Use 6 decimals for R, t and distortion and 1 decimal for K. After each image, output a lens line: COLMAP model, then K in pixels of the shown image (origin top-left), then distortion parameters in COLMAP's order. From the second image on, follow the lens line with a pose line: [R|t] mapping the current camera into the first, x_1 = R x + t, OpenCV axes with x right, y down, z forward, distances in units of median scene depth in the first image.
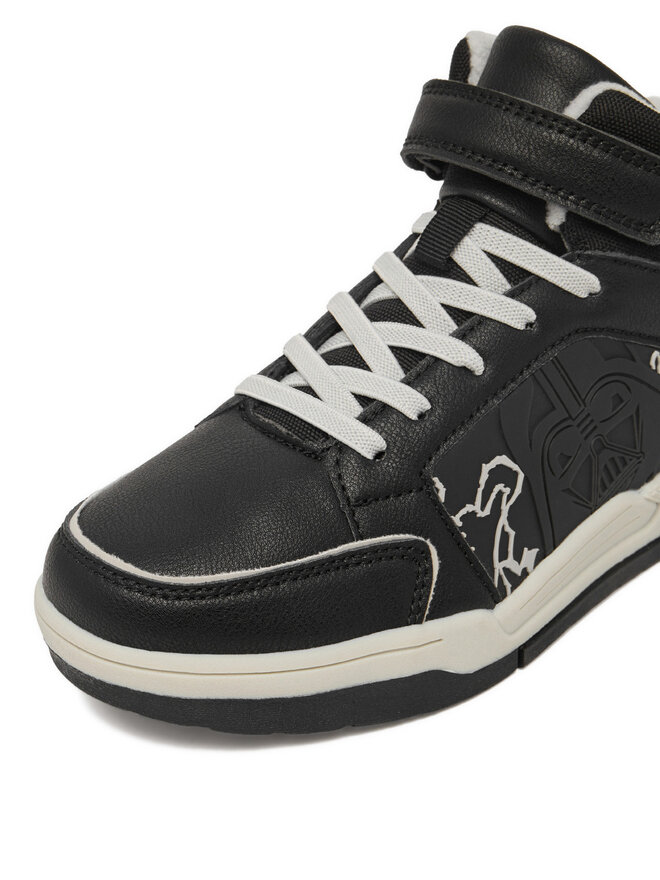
lens RADIAL K [[1486.9, 0, 330.0], [0, 1486.9, 440.0], [0, 0, 1]] dist [0.035532, 0.164787]
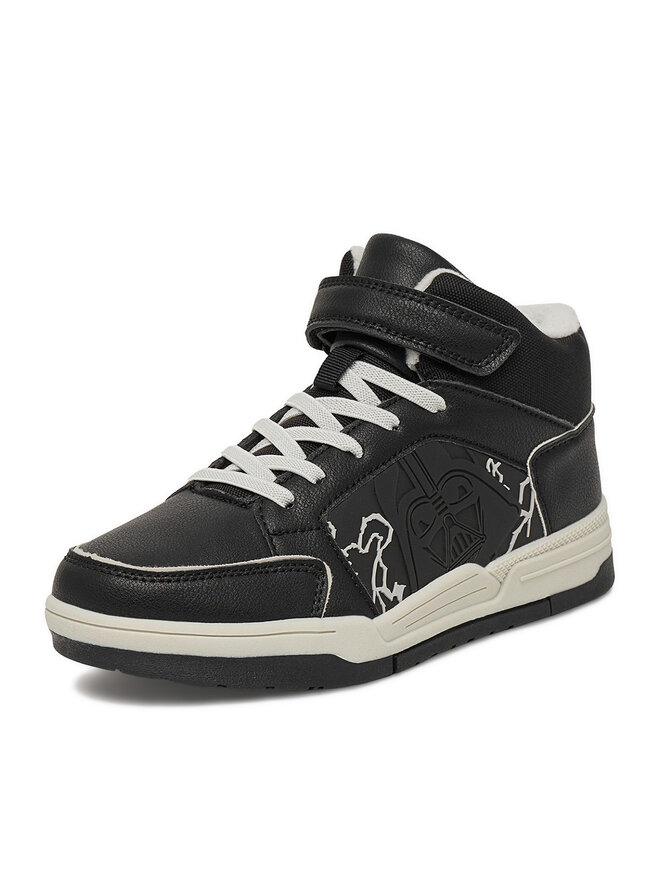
lens RADIAL K [[1663.3, 0, 330.0], [0, 1663.3, 440.0], [0, 0, 1]] dist [-0.010842, 0.018966]
pose [[0.998889, -0.005723, 0.046772, -0.002552], [0.016365, 0.972950, -0.230434, 0.303430], [-0.044188, 0.230944, 0.971963, -0.548893]]
